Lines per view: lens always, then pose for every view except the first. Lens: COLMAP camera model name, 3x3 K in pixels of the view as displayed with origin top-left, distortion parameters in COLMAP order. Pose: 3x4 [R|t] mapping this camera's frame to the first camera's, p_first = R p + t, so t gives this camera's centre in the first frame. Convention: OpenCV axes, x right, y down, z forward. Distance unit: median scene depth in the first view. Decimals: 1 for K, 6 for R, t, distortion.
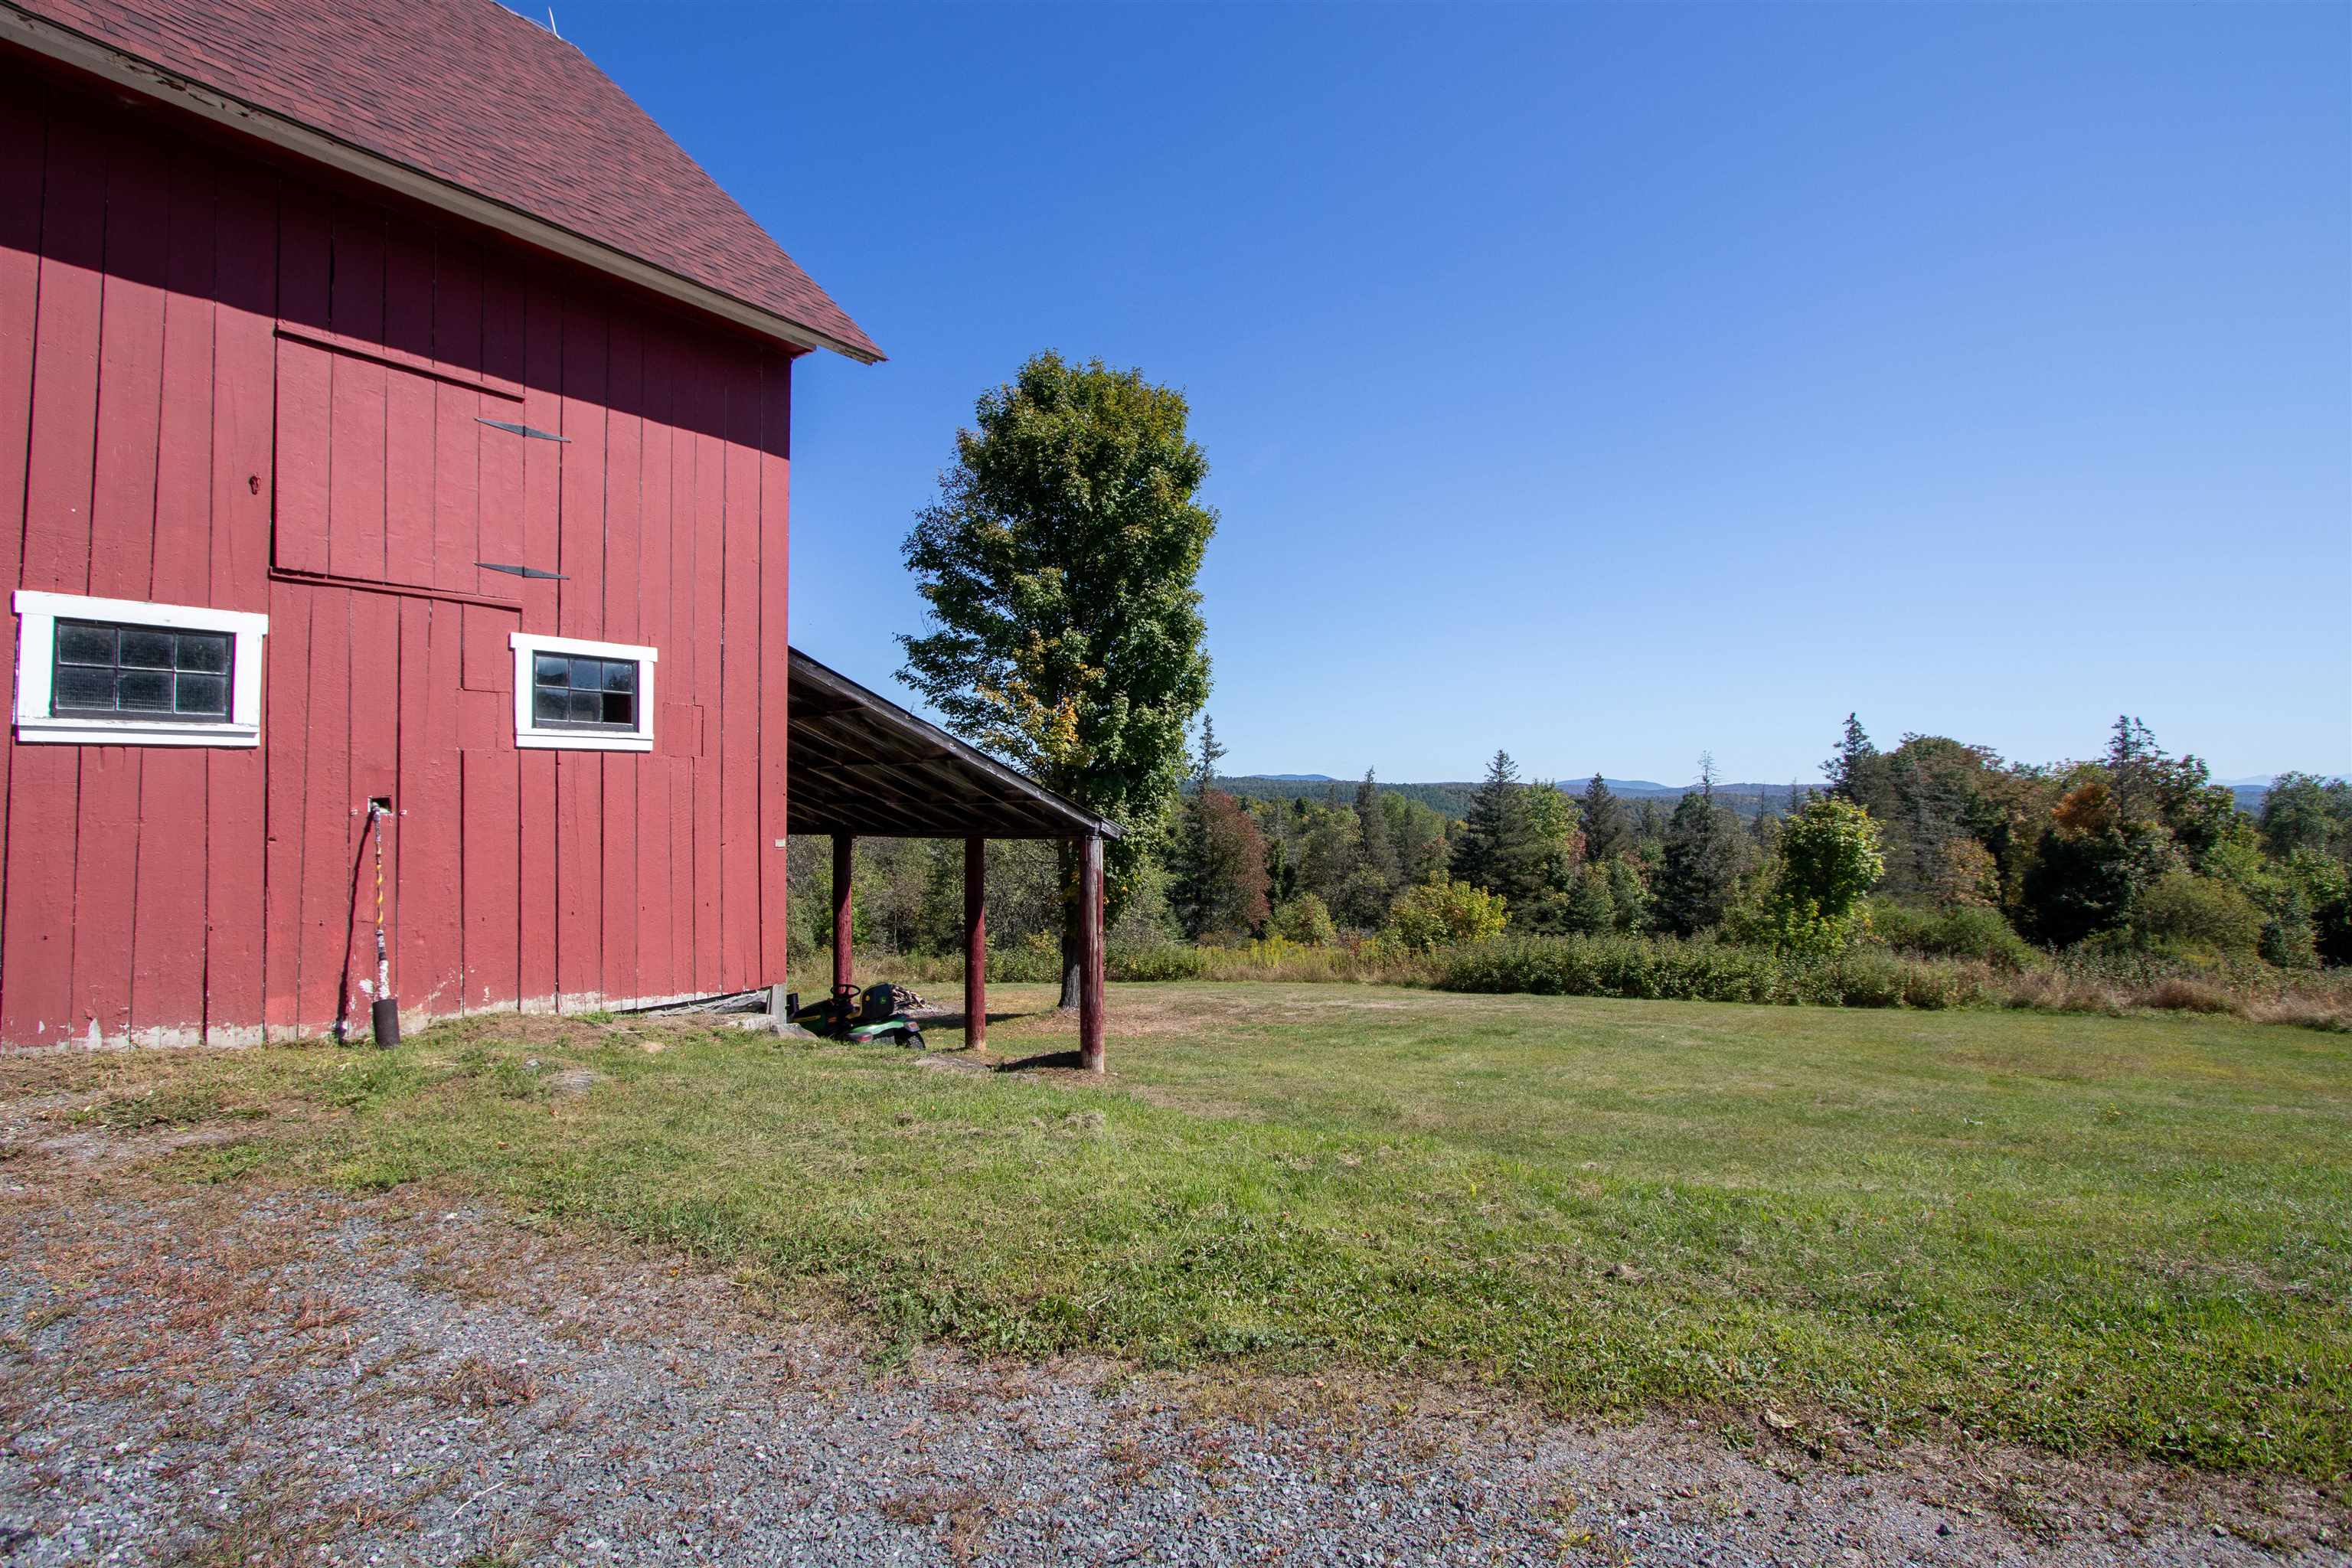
lens RADIAL K [[1080.5, 0, 1178.6], [0, 1080.5, 758.4], [0, 0, 1]] dist [-0.022833, 0.004454]
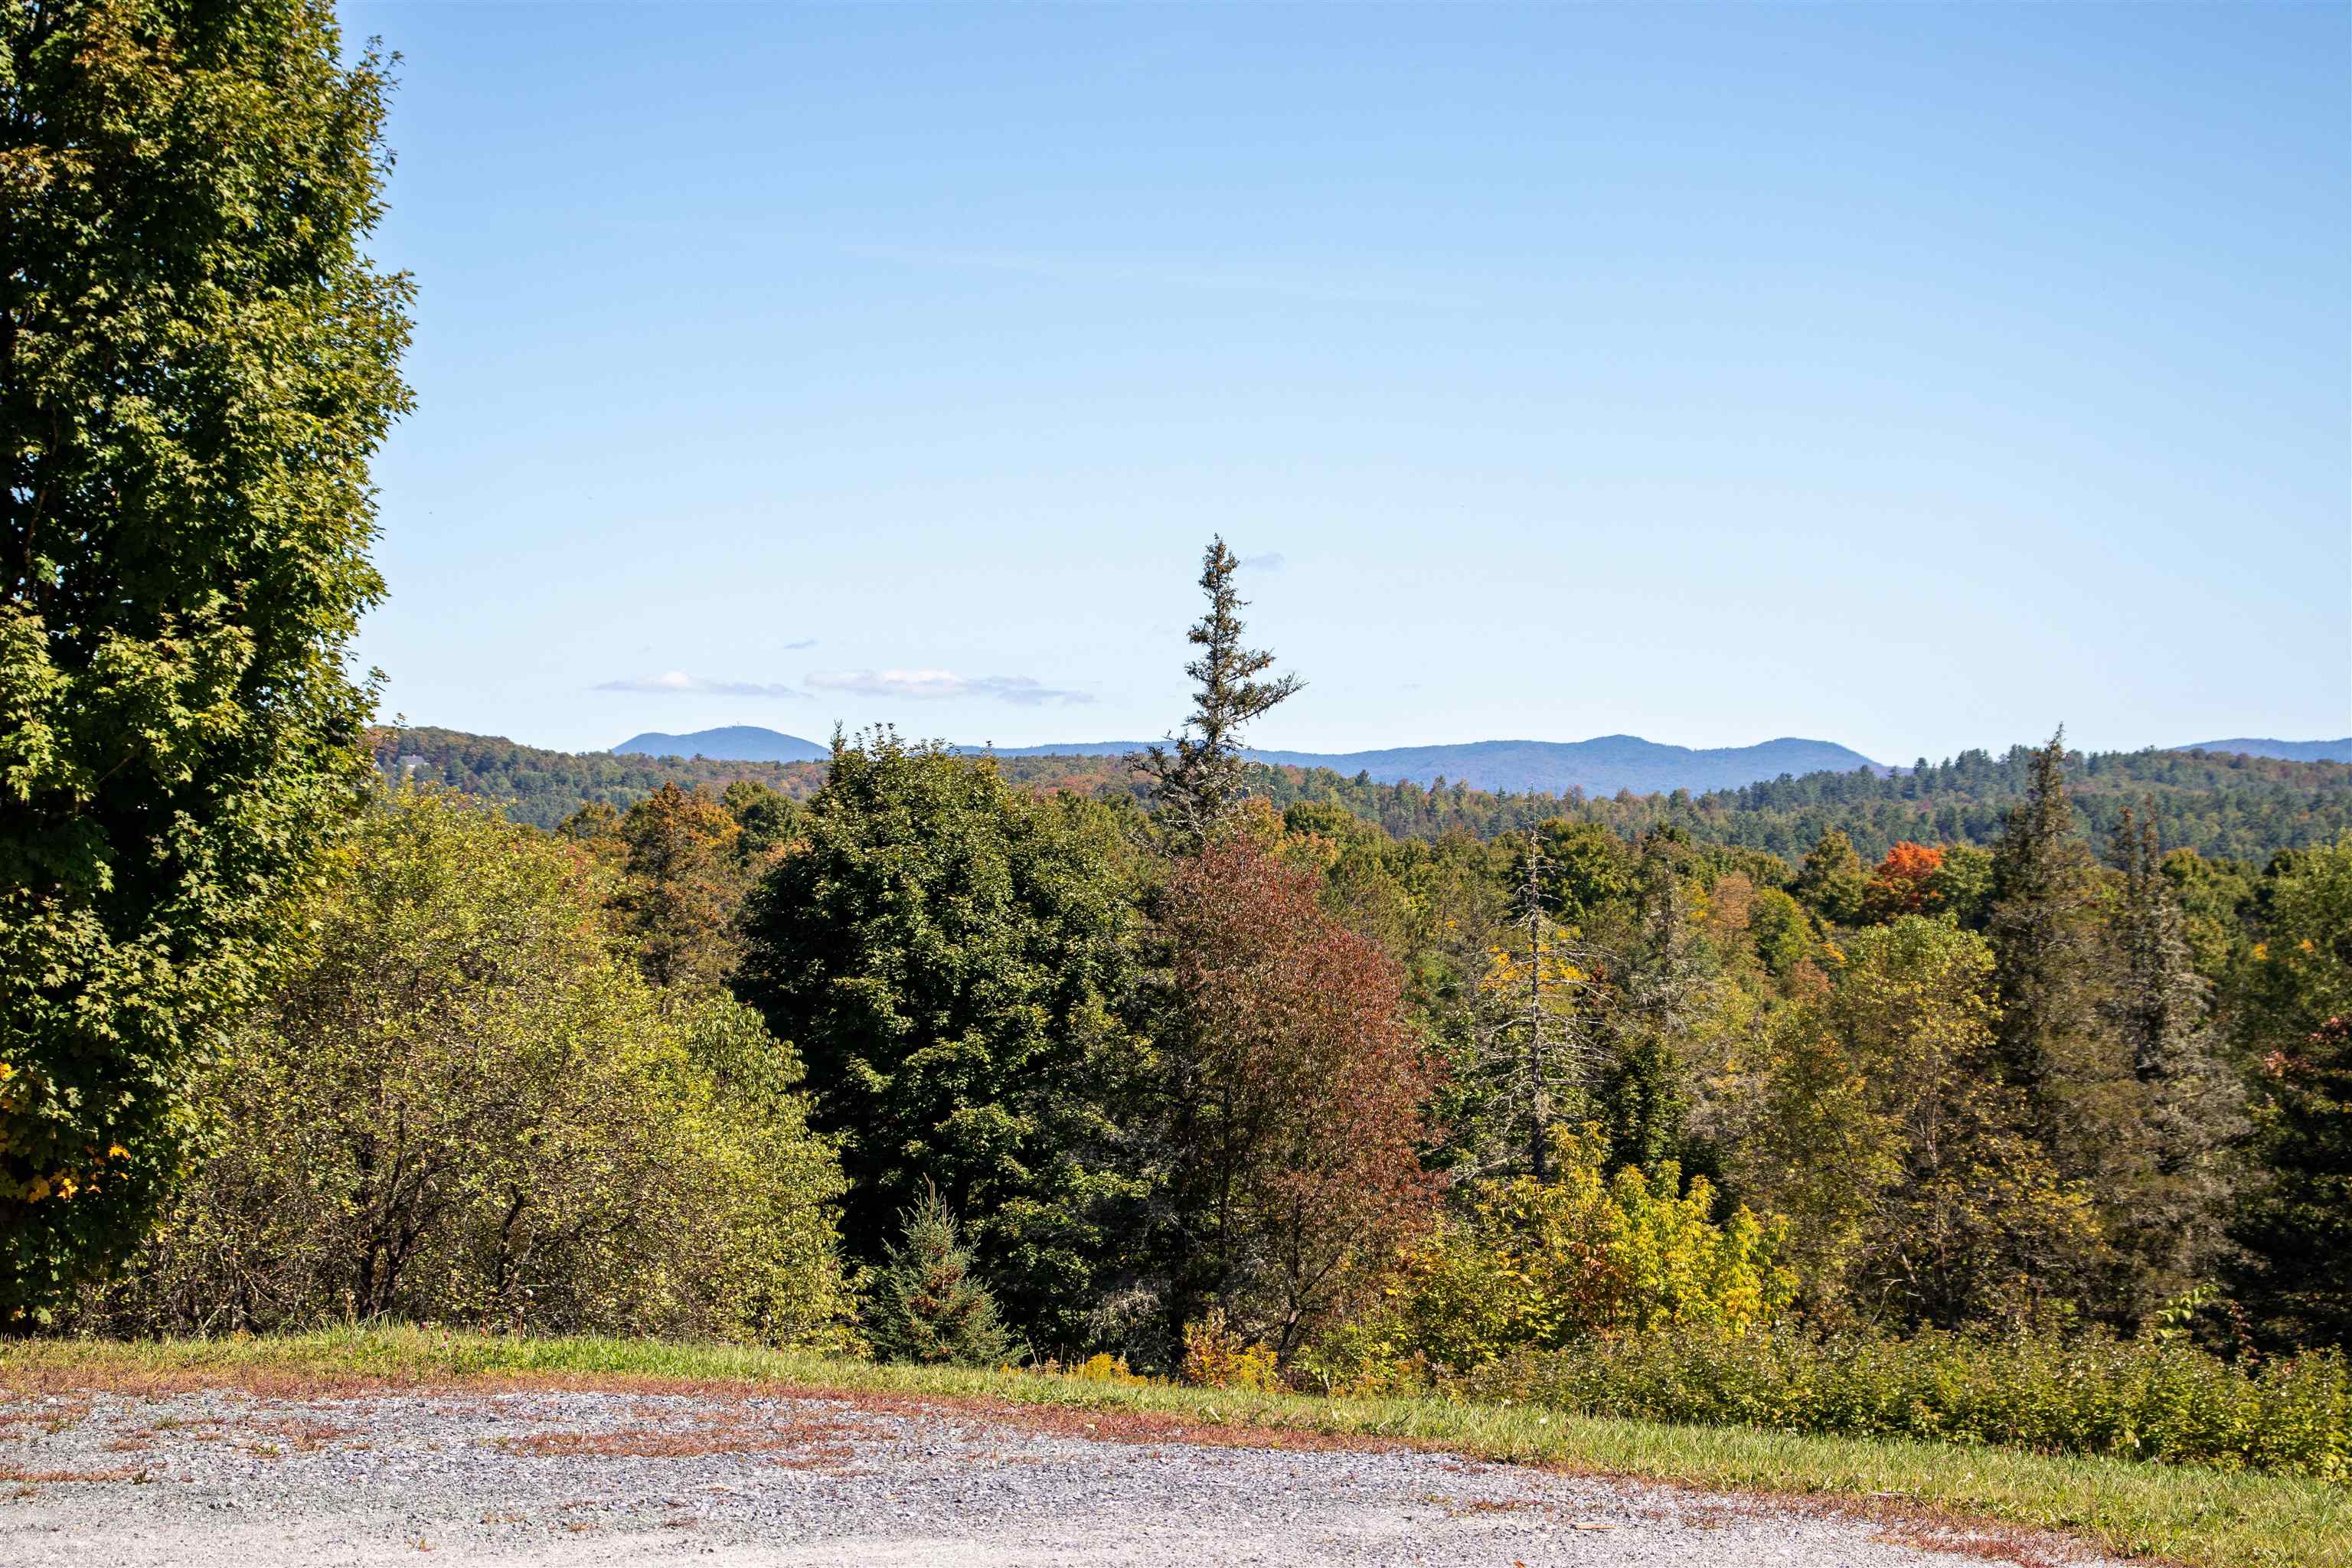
lens RADIAL K [[5247.6, 0, 1176.0], [0, 5247.6, 784.0], [0, 0, 1]] dist [0.049204, 0.191218]
pose [[0.992043, -0.010911, -0.125426, 0.555316], [0.013655, 0.999685, 0.021038, -0.032071], [0.125157, -0.022583, 0.991880, -0.725676]]
